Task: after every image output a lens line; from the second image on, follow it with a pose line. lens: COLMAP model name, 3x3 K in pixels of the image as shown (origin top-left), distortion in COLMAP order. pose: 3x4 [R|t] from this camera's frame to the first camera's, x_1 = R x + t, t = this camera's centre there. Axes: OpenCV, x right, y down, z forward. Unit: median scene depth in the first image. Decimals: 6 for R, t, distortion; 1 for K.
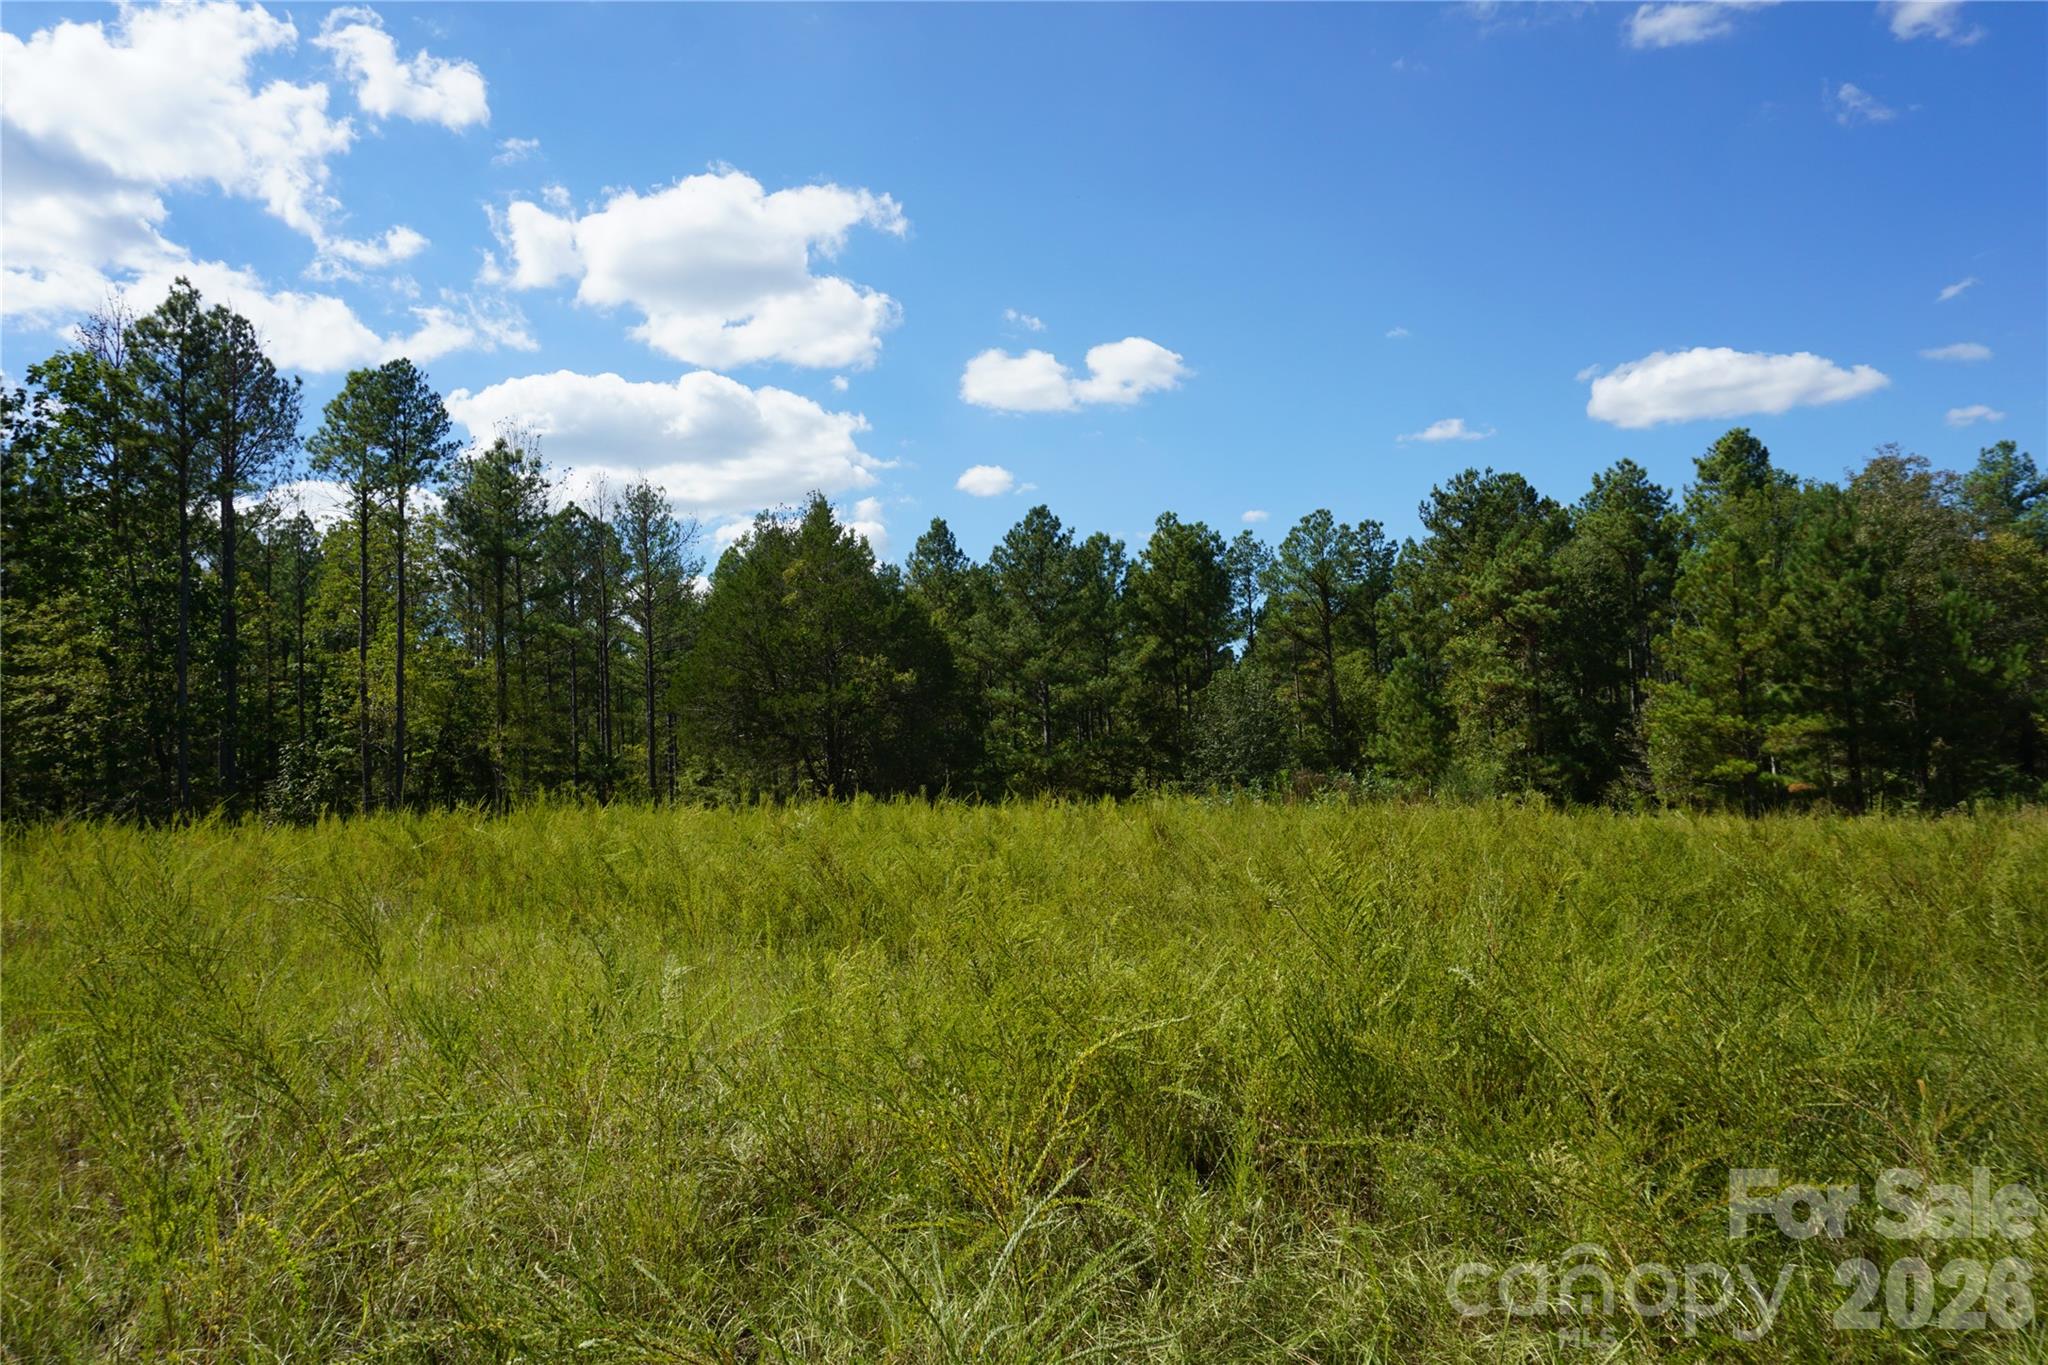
lens RADIAL K [[1383.2, 0, 1028.1], [0, 1383.2, 678.9], [0, 0, 1]] dist [-0.040415, 0.024163]
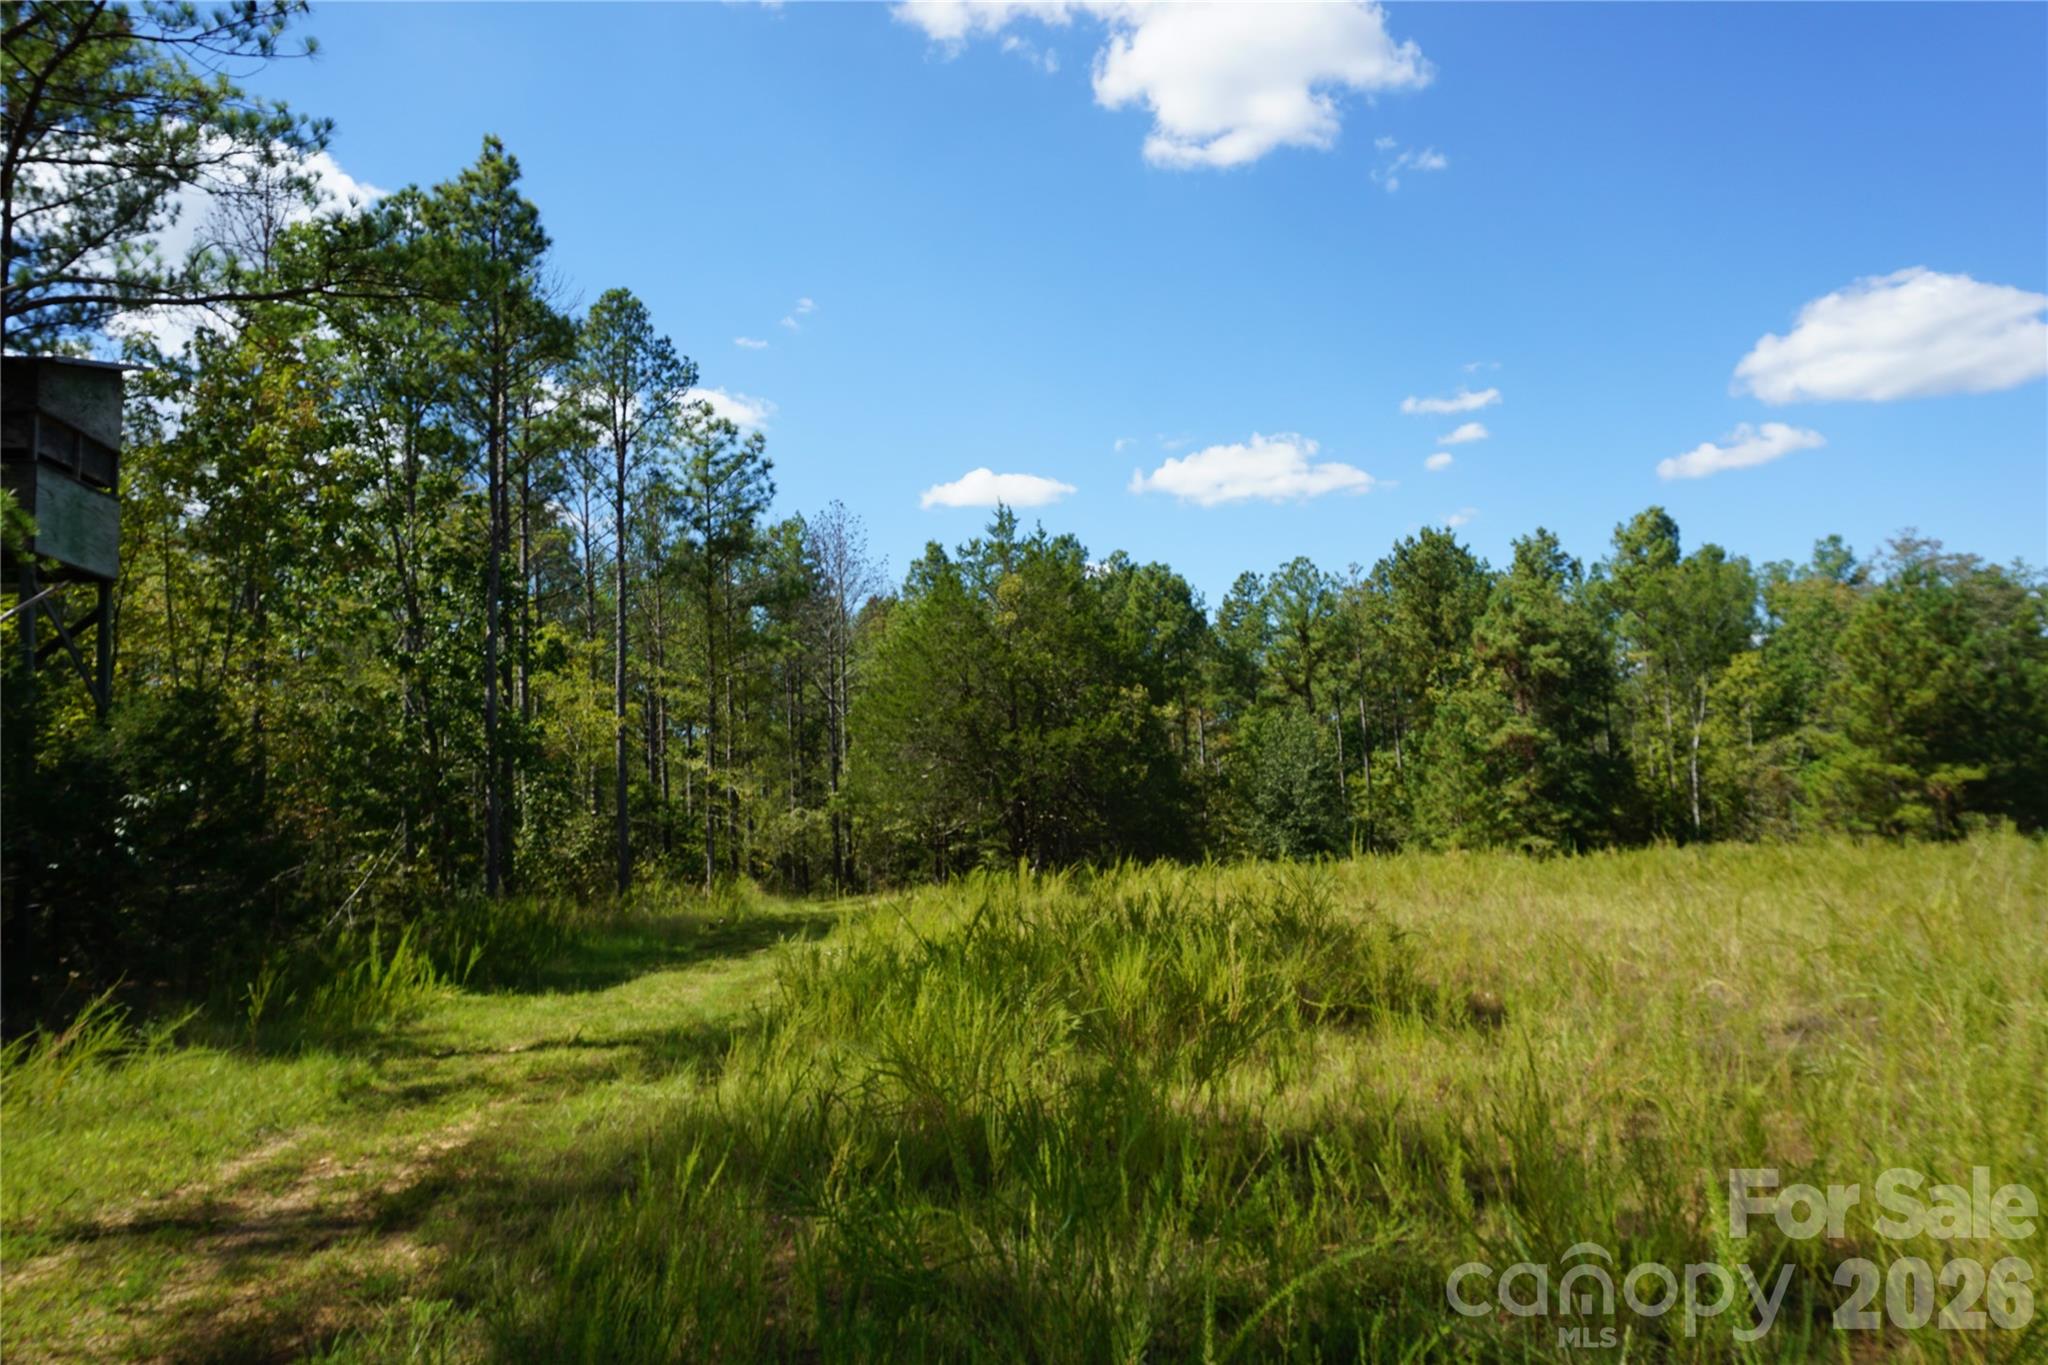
lens RADIAL K [[1383.2, 0, 1024.9], [0, 1383.2, 673.9], [0, 0, 1]] dist [-0.040415, 0.024163]
pose [[0.940725, 0.033201, 0.337541, -0.330772], [-0.019257, 0.998820, -0.044577, 0.011103], [-0.338623, 0.035435, 0.940255, 0.134619]]
